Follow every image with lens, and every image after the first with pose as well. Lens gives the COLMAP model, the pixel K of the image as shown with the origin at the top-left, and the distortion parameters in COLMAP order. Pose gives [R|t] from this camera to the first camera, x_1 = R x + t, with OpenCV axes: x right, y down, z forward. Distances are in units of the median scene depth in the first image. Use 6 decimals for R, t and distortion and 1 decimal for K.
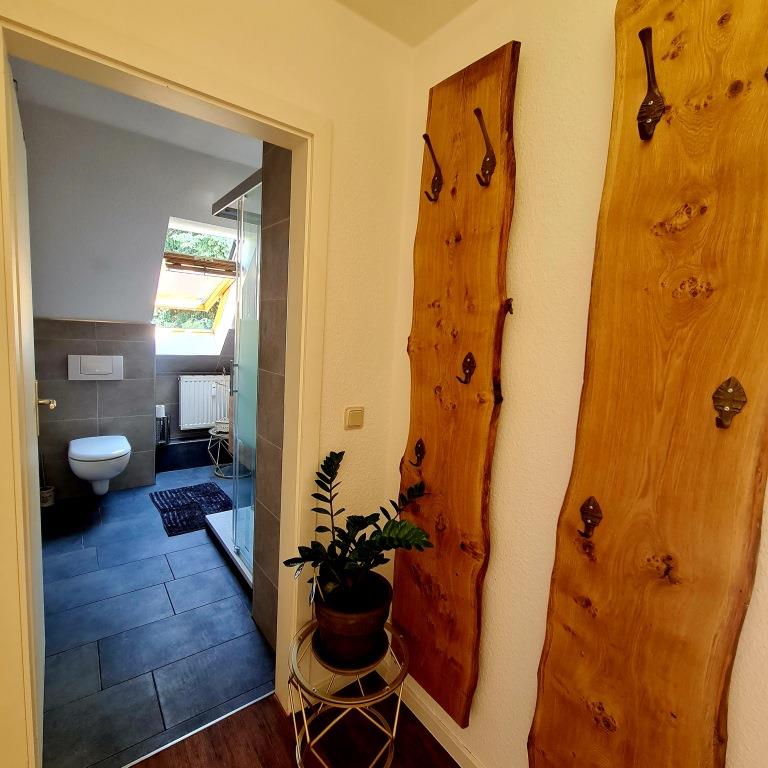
lens RADIAL K [[418.6, 0, 386.7], [0, 418.6, 384.7], [0, 0, 1]] dist [0.005949, 0.000402]
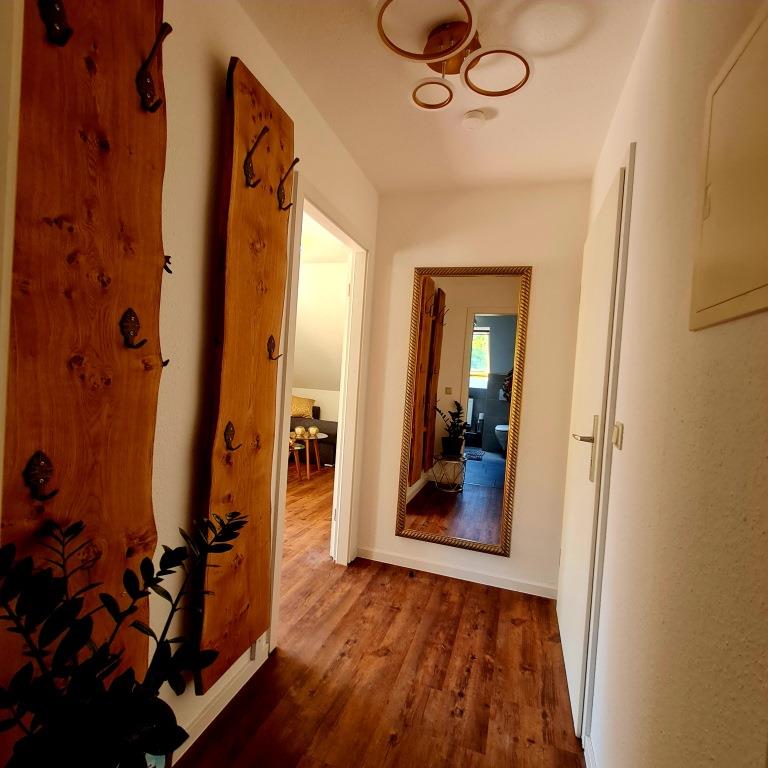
lens RADIAL K [[418.6, 0, 383.9], [0, 418.6, 382.3], [0, 0, 1]] dist [0.005949, 0.000402]
pose [[-0.560642, -0.121075, 0.819159, -0.687163], [0.004702, 0.988771, 0.149362, -0.052442], [-0.828045, 0.087590, -0.553777, 0.980102]]
